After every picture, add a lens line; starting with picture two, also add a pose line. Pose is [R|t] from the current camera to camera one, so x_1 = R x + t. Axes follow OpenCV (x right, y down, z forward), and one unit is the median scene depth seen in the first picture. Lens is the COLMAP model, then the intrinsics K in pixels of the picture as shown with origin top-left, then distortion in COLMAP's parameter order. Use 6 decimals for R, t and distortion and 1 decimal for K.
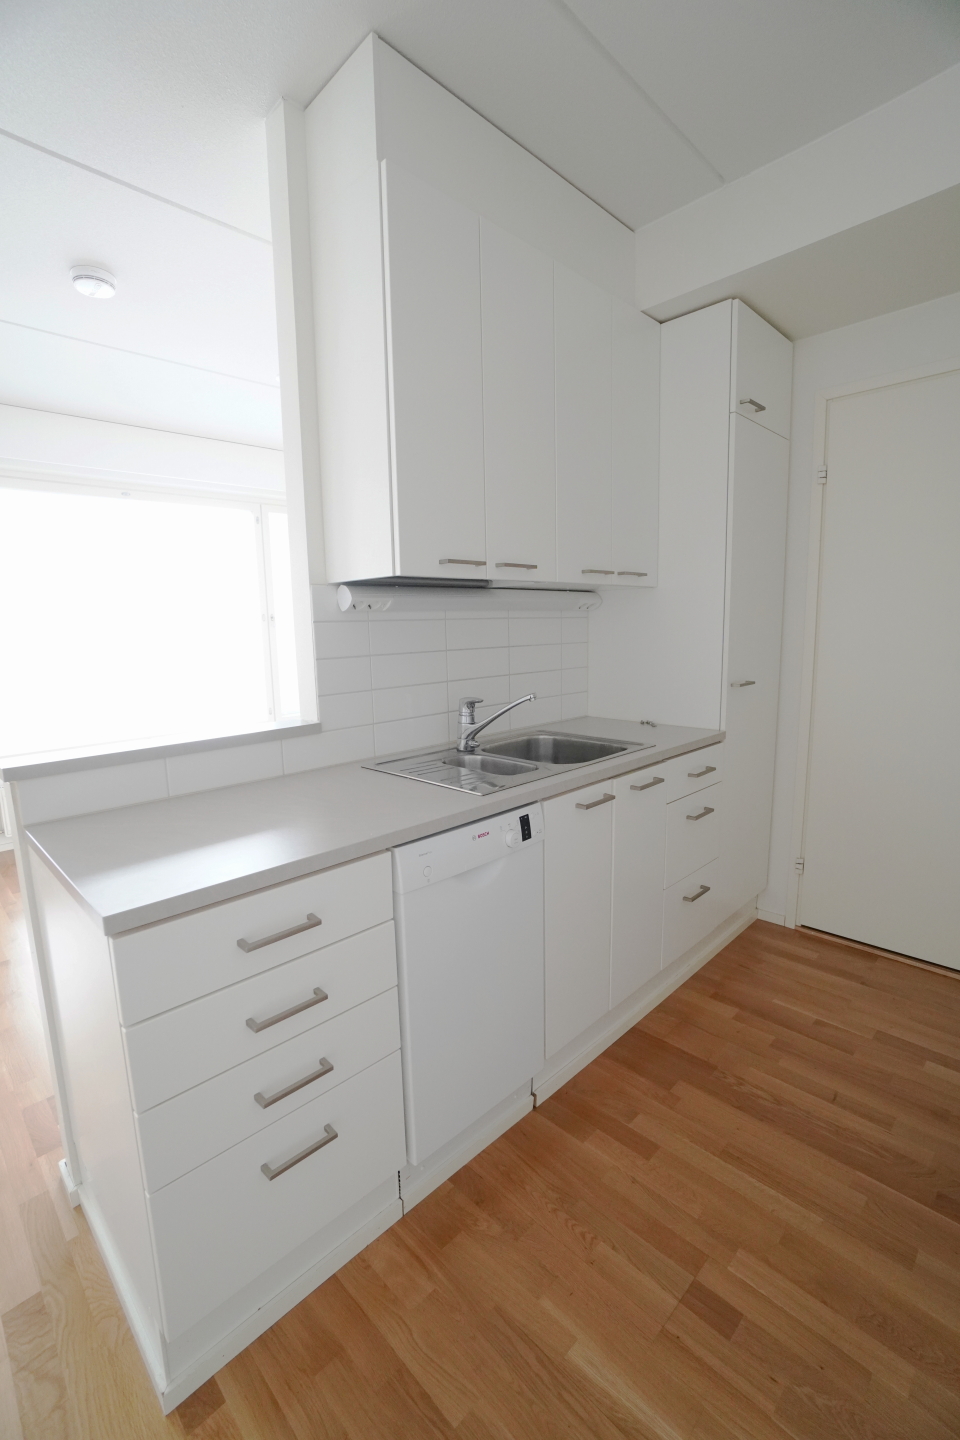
lens RADIAL K [[630.3, 0, 438.9], [0, 630.3, 705.0], [0, 0, 1]] dist [-0.031838, 0.013428]
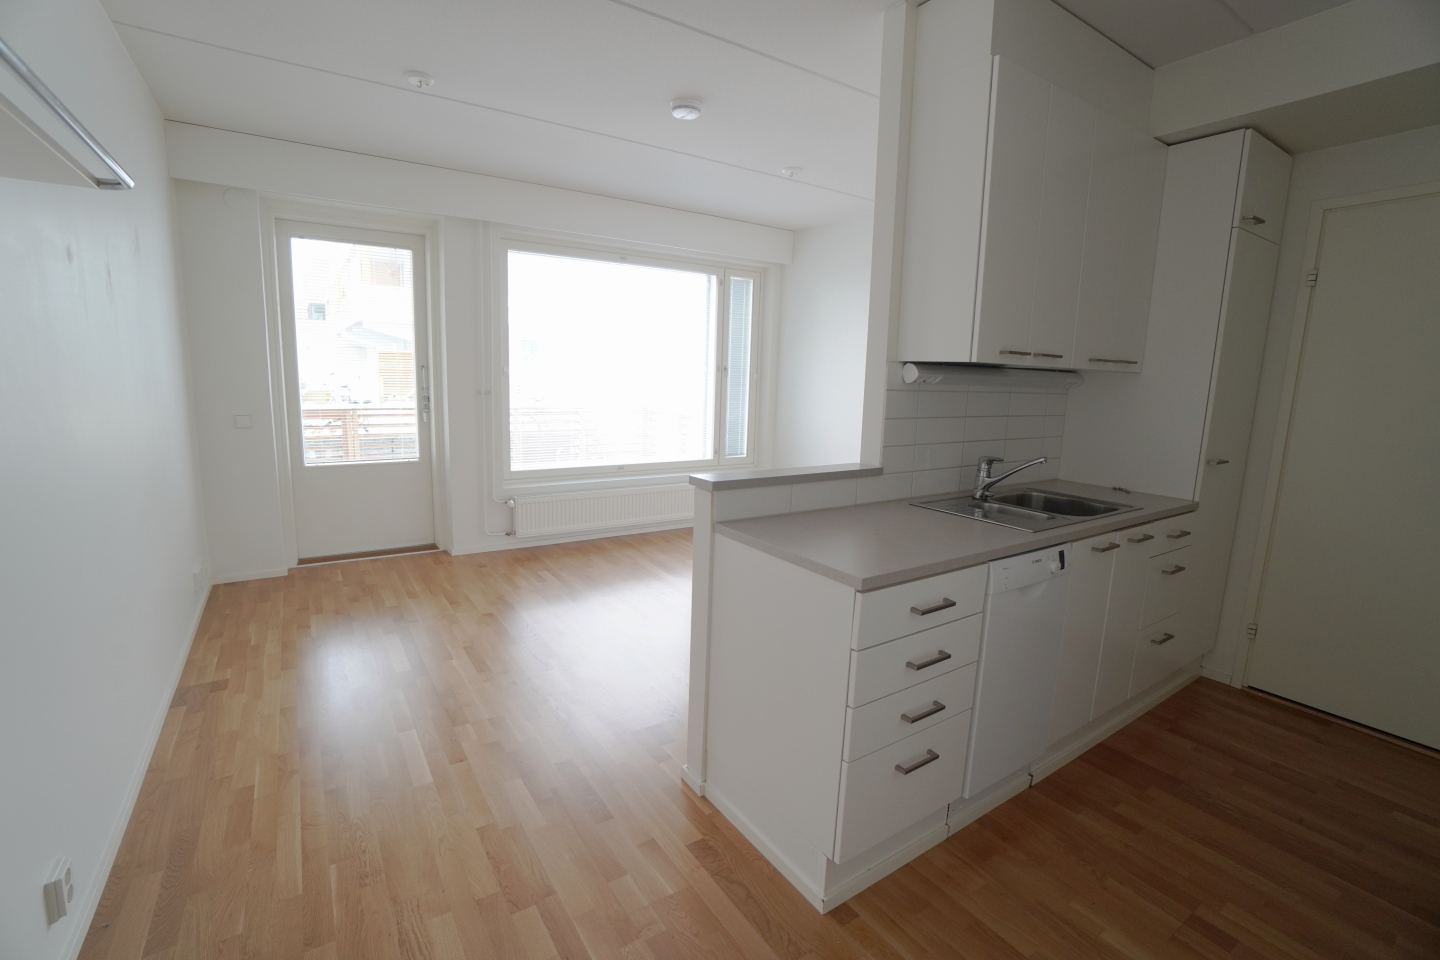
lens RADIAL K [[630.3, 0, 687.3], [0, 630.3, 452.3], [0, 0, 1]] dist [-0.031838, 0.013428]
pose [[0.984674, 0.076931, -0.156522, -0.369251], [-0.076457, 0.997032, 0.009054, 0.015463], [0.156754, 0.003052, 0.987633, -0.337422]]
